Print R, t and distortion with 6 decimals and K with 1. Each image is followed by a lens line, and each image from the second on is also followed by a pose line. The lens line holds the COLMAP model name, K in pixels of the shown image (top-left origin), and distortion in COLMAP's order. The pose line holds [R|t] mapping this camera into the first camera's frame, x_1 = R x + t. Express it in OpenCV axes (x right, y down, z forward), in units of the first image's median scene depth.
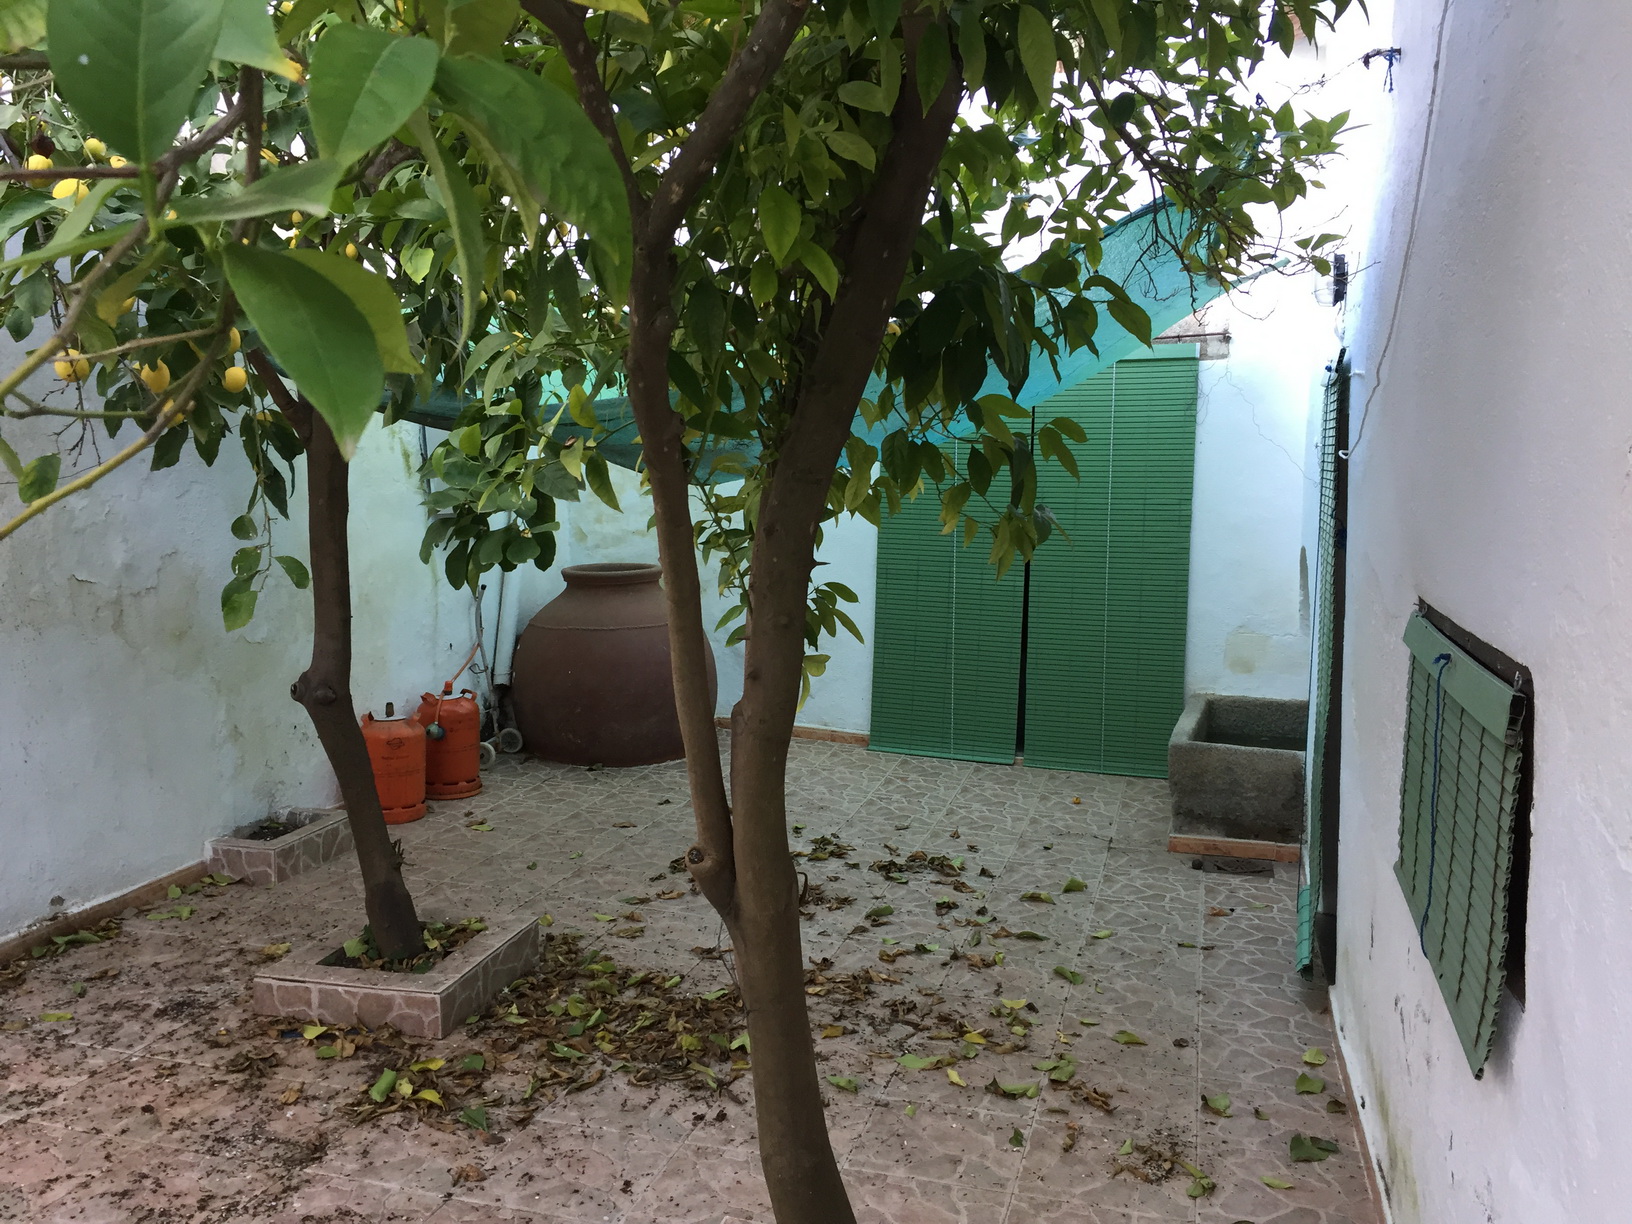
lens RADIAL K [[1366.7, 0, 816.0], [0, 1366.7, 613.9], [0, 0, 1]] dist [0.053371, -0.018427]
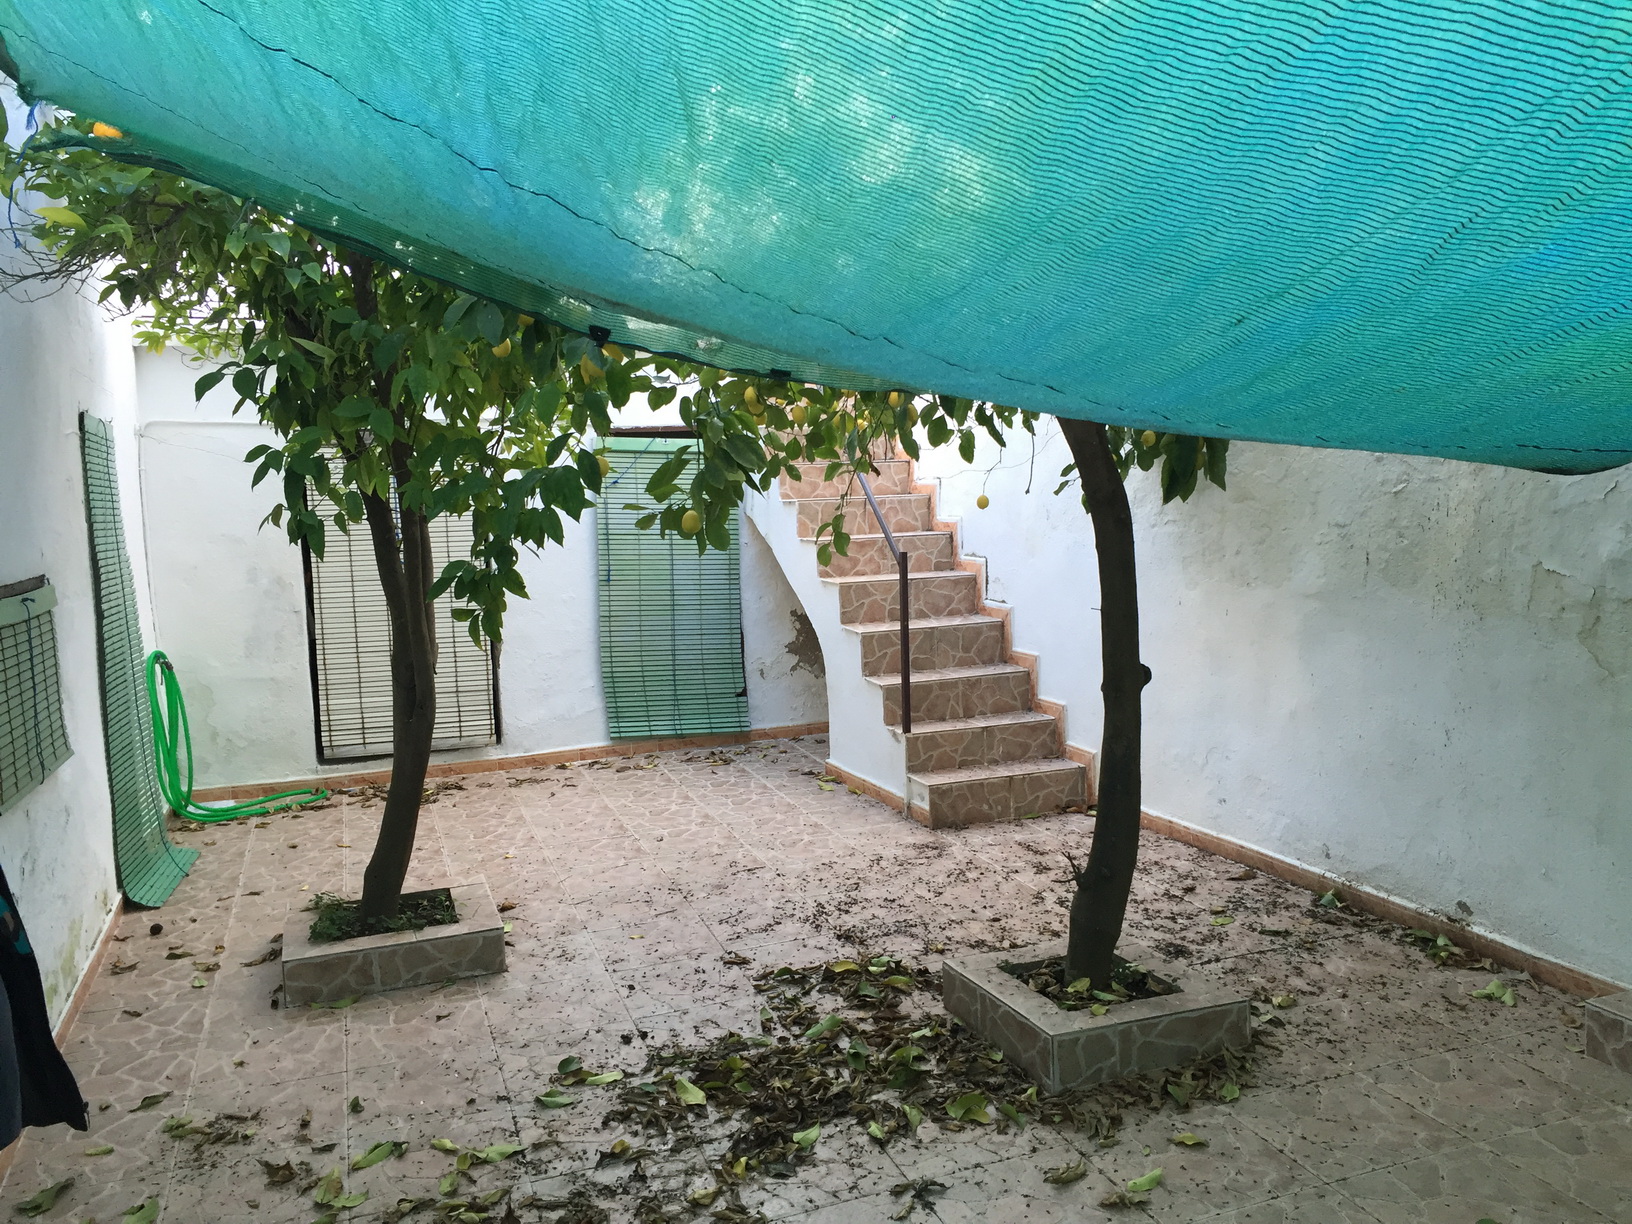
lens RADIAL K [[1366.7, 0, 816.0], [0, 1366.7, 610.4], [0, 0, 1]] dist [0.053371, -0.018427]
pose [[-0.821476, 0.083191, -0.564142, 0.329308], [-0.024143, 0.983340, 0.180165, -0.151761], [0.569731, 0.161621, -0.805782, 1.550313]]
